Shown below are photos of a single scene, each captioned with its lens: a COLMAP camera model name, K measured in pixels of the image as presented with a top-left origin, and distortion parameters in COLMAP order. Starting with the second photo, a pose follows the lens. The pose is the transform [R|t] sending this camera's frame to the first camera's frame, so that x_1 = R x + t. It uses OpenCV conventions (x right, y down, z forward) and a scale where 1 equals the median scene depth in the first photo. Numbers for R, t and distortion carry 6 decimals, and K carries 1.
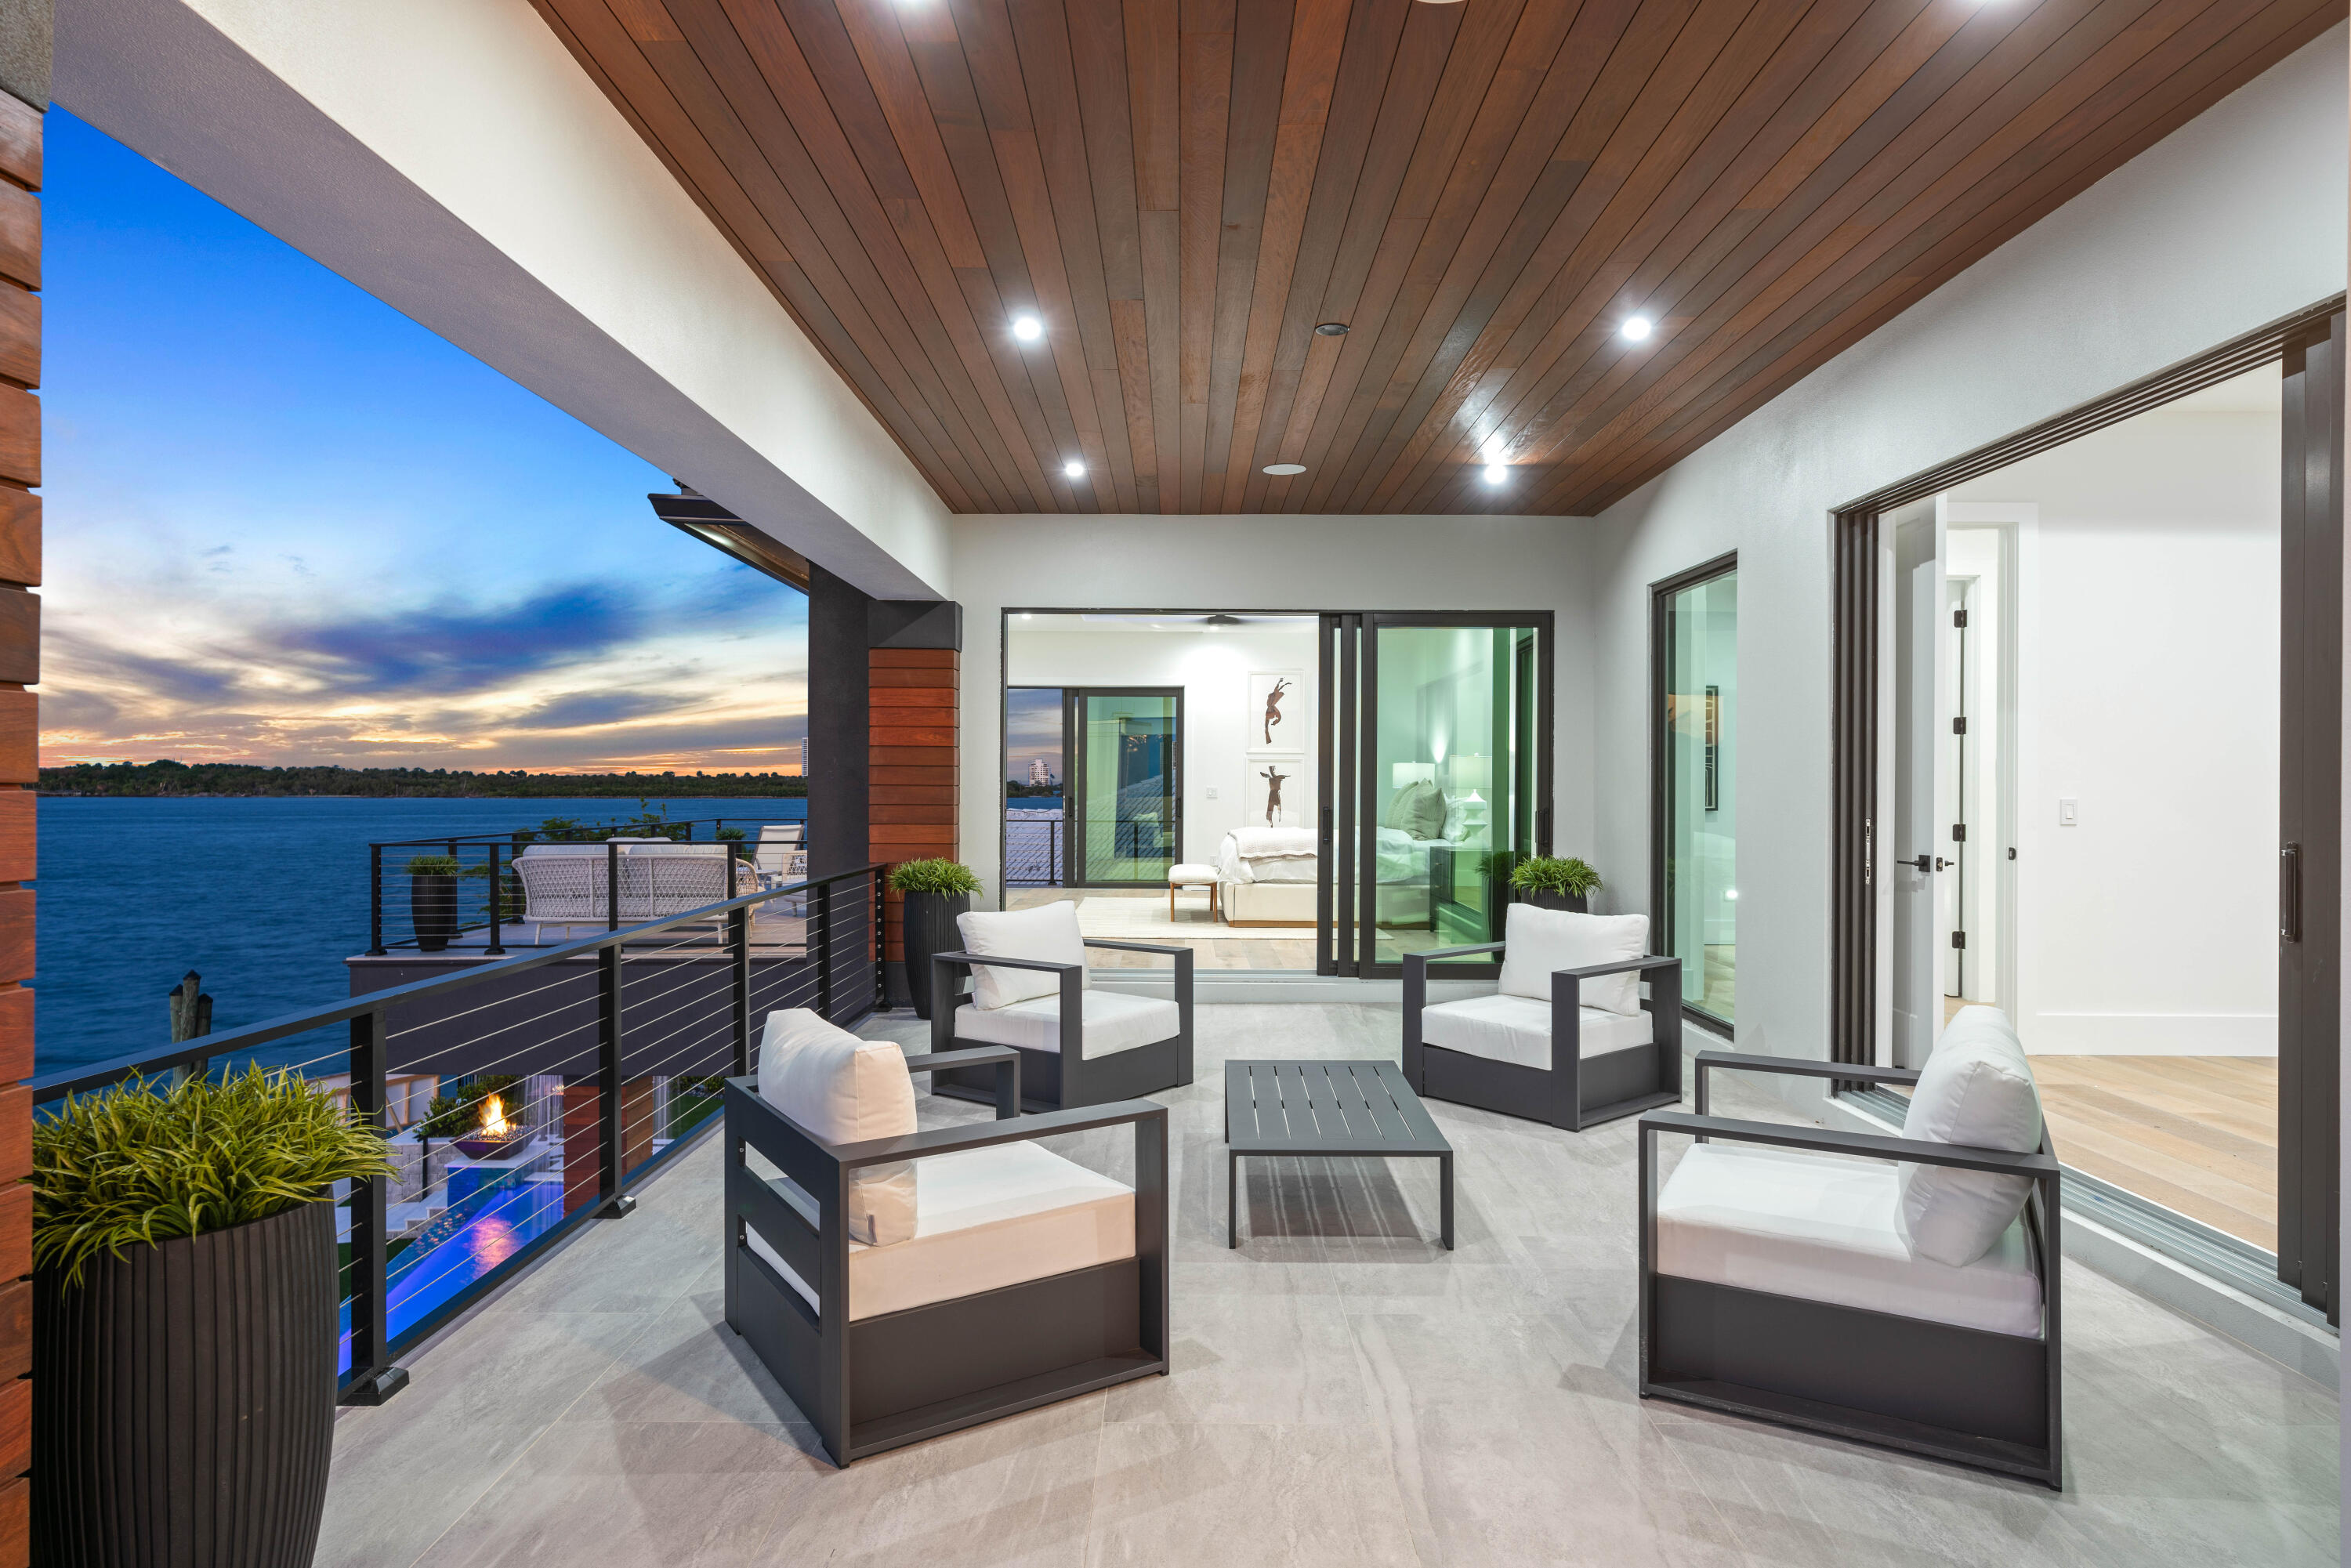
lens RADIAL K [[1318.1, 0, 1189.6], [0, 1318.1, 795.8], [0, 0, 1]] dist [-0.004939, -0.000261]
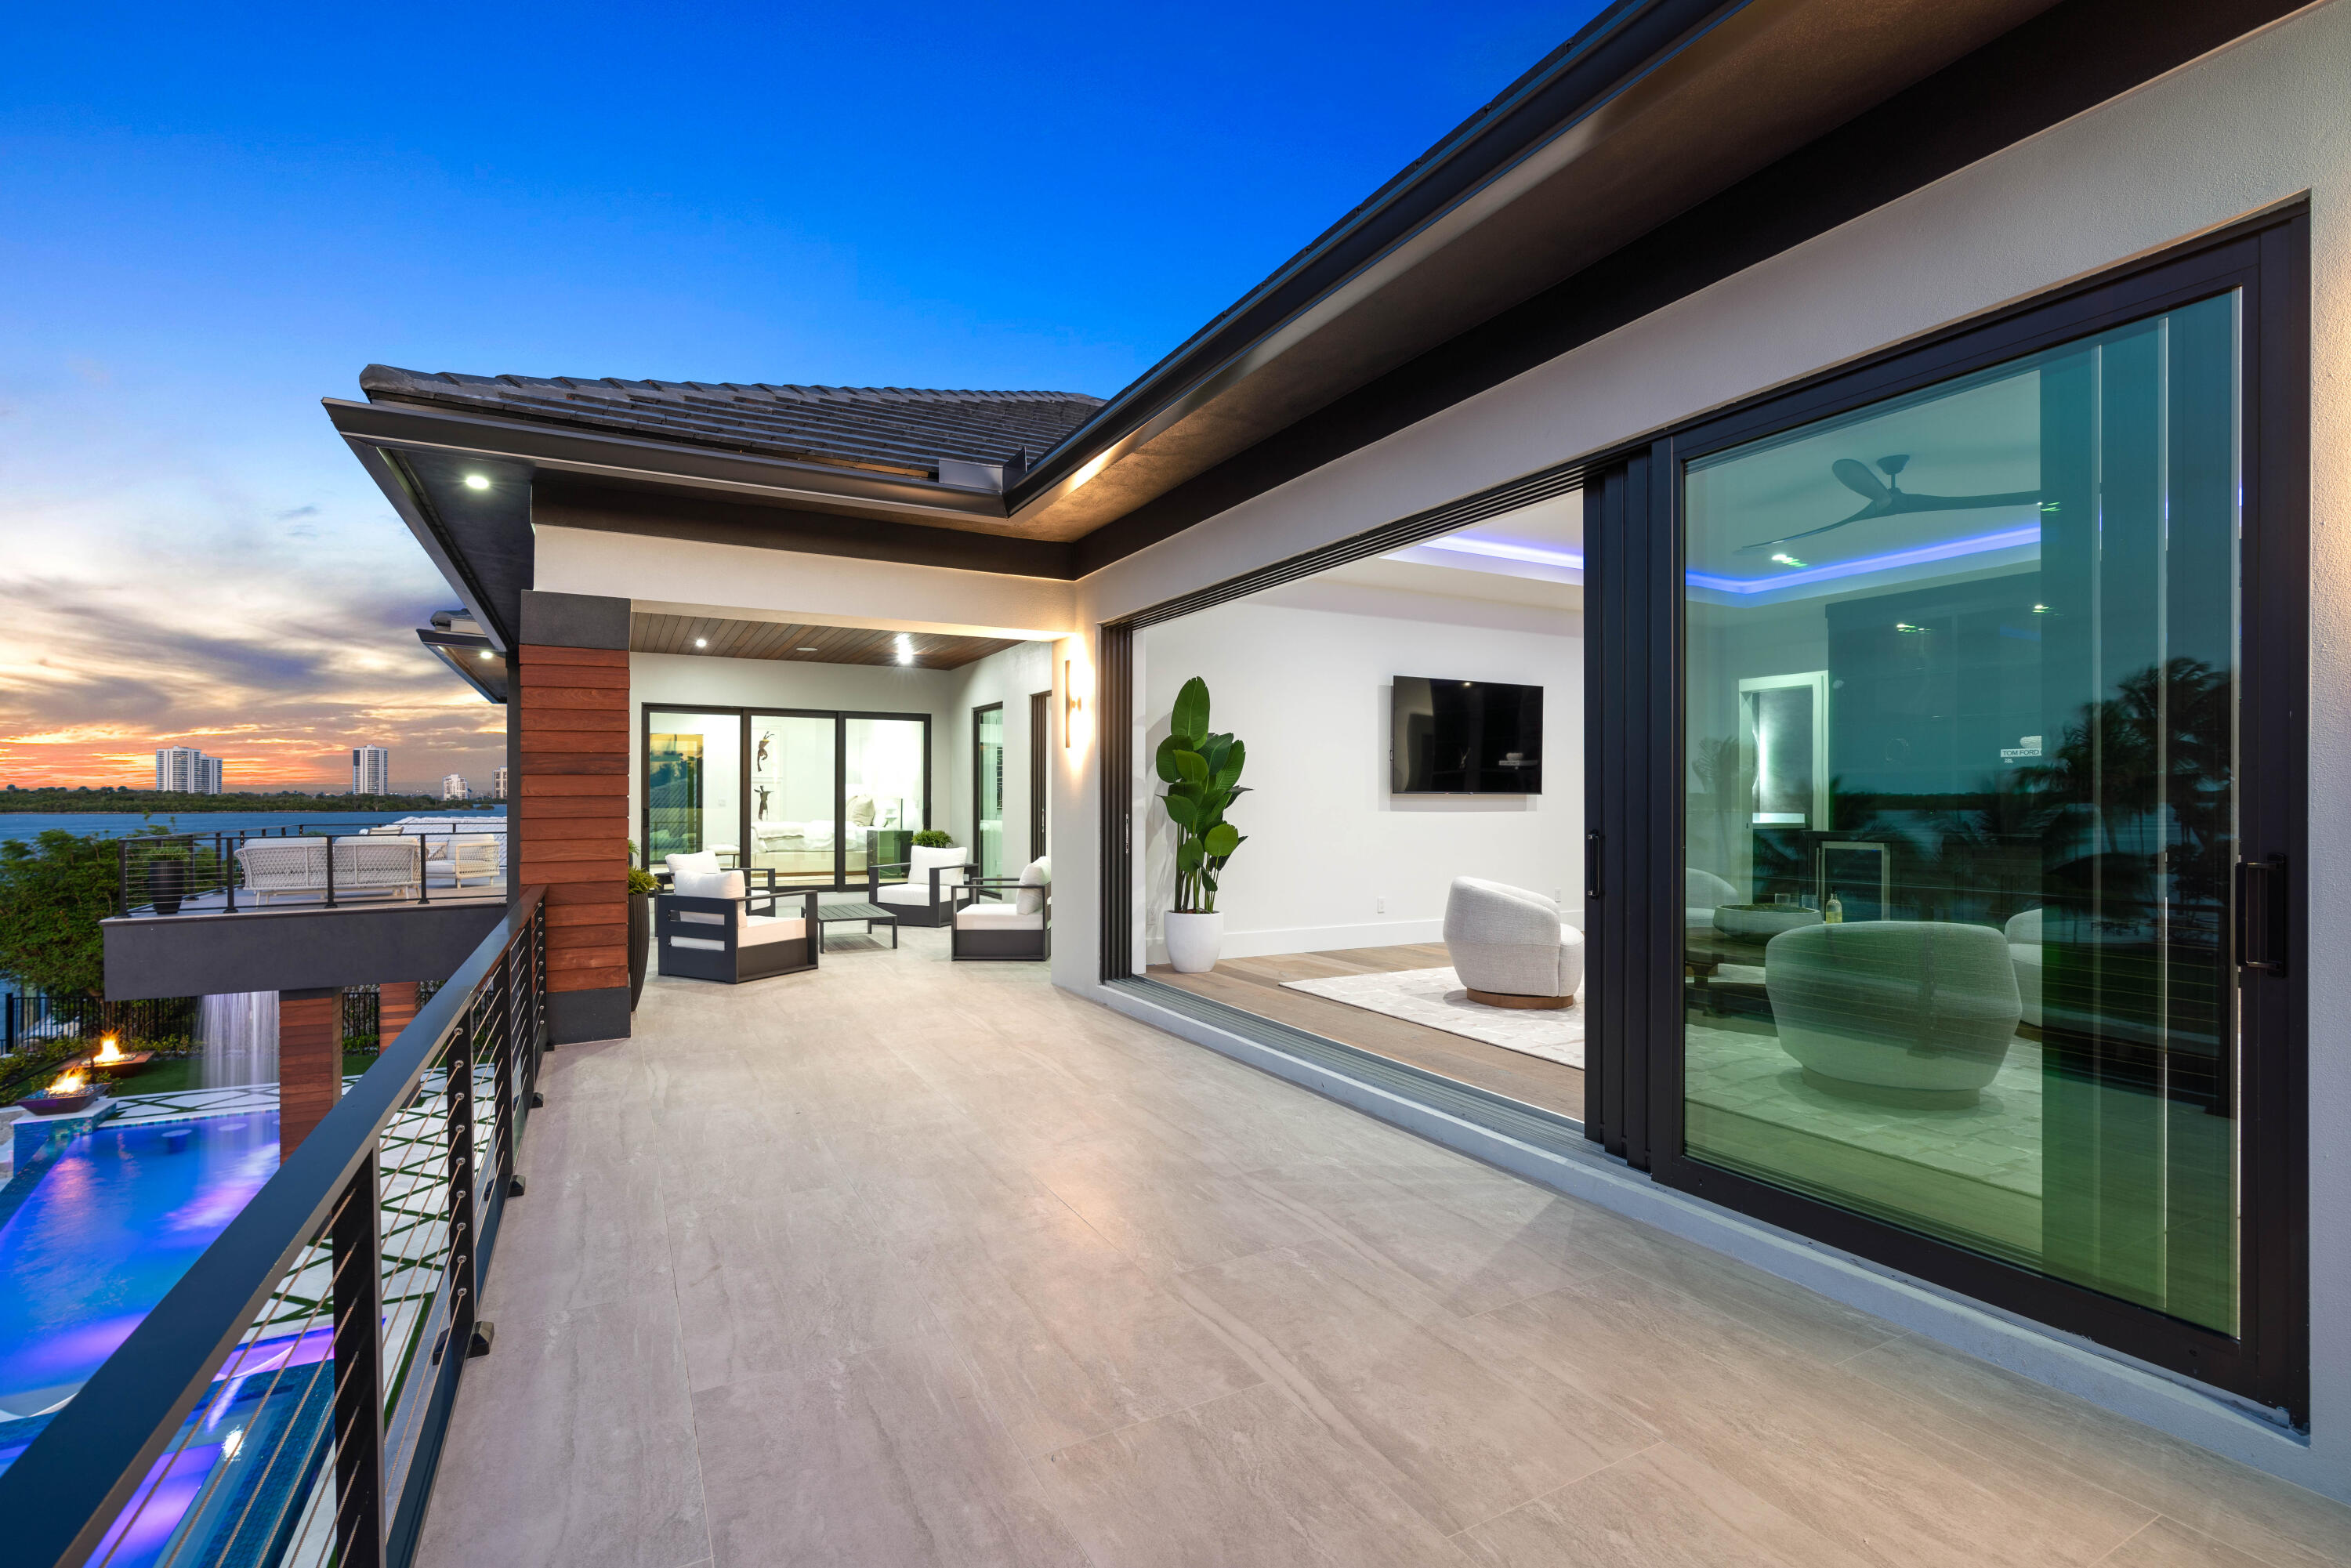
lens RADIAL K [[1061.6, 0, 1161.8], [0, 1061.6, 801.2], [0, 0, 1]] dist [-0.006274, 0.002809]
pose [[0.889408, -0.005375, 0.457082, -0.164335], [0.007195, 0.999972, -0.002242, 0.005928], [-0.457057, 0.005283, 0.889422, -0.644543]]
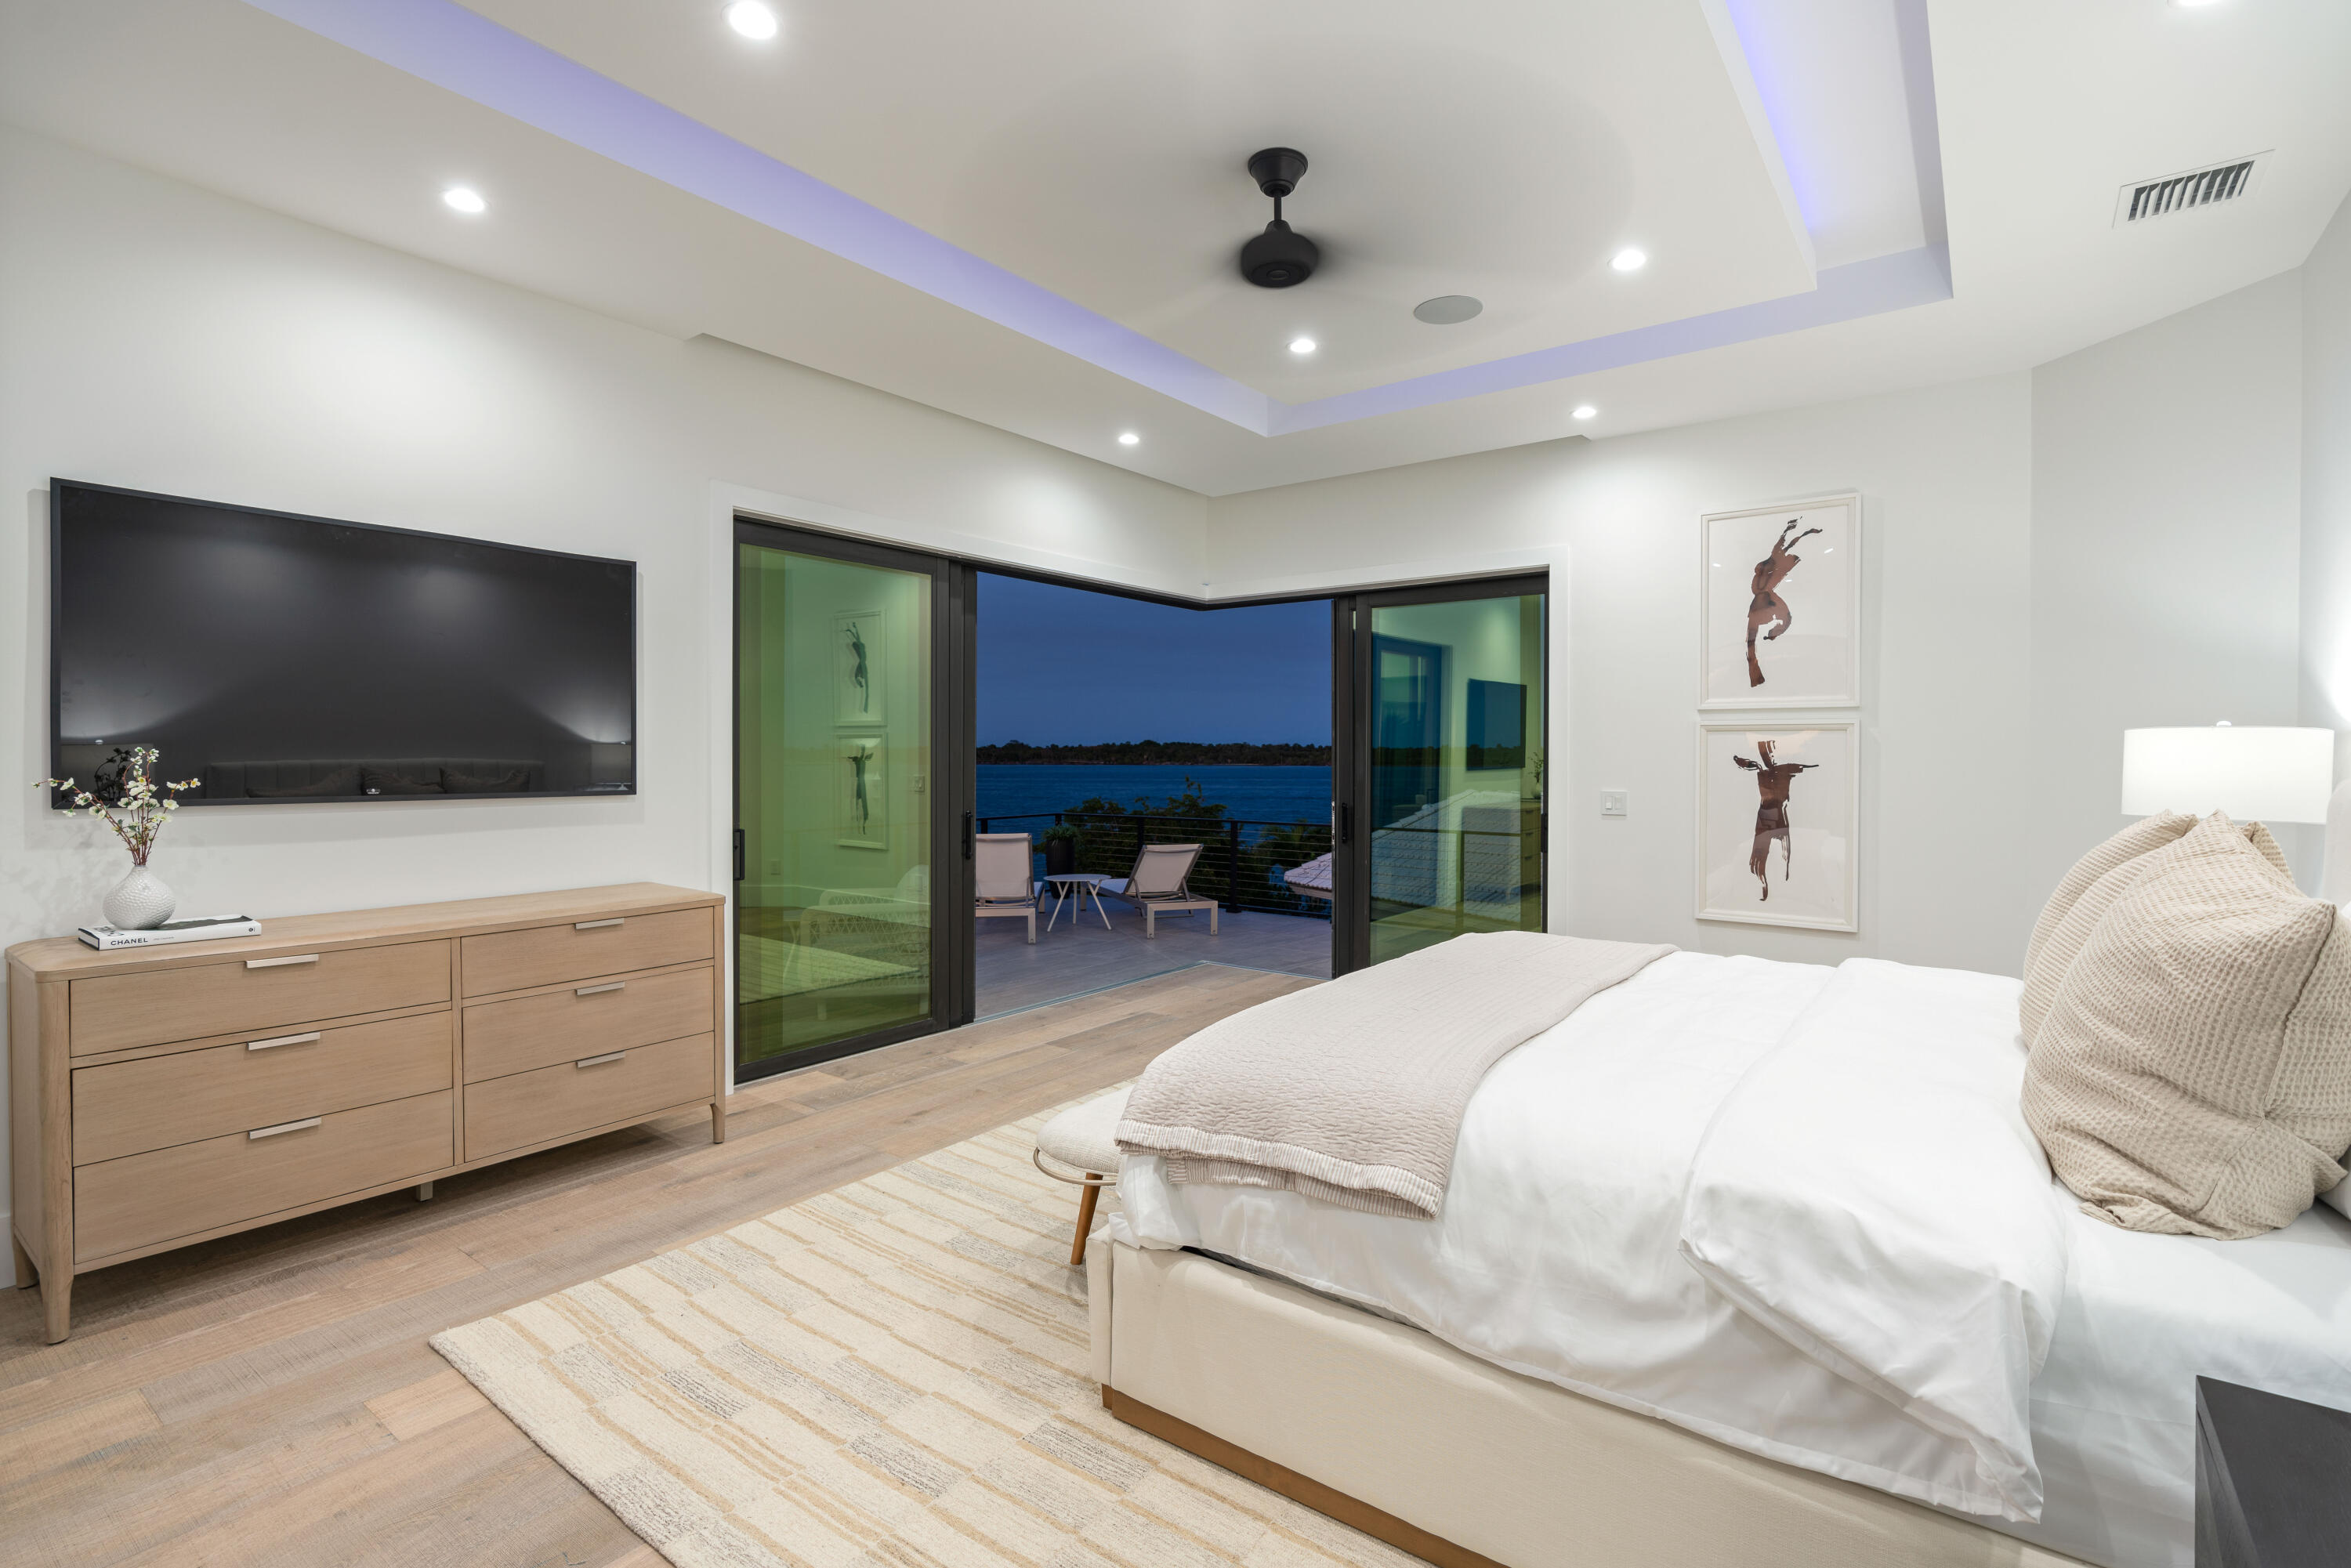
lens RADIAL K [[1115.2, 0, 1179.2], [0, 1115.2, 771.8], [0, 0, 1]] dist [-0.000009, 0.001210]
pose [[0.803149, 0.004181, -0.595764, 0.207554], [0.000104, 0.999974, 0.007158, -0.026448], [0.595779, -0.005810, 0.803128, 1.052015]]
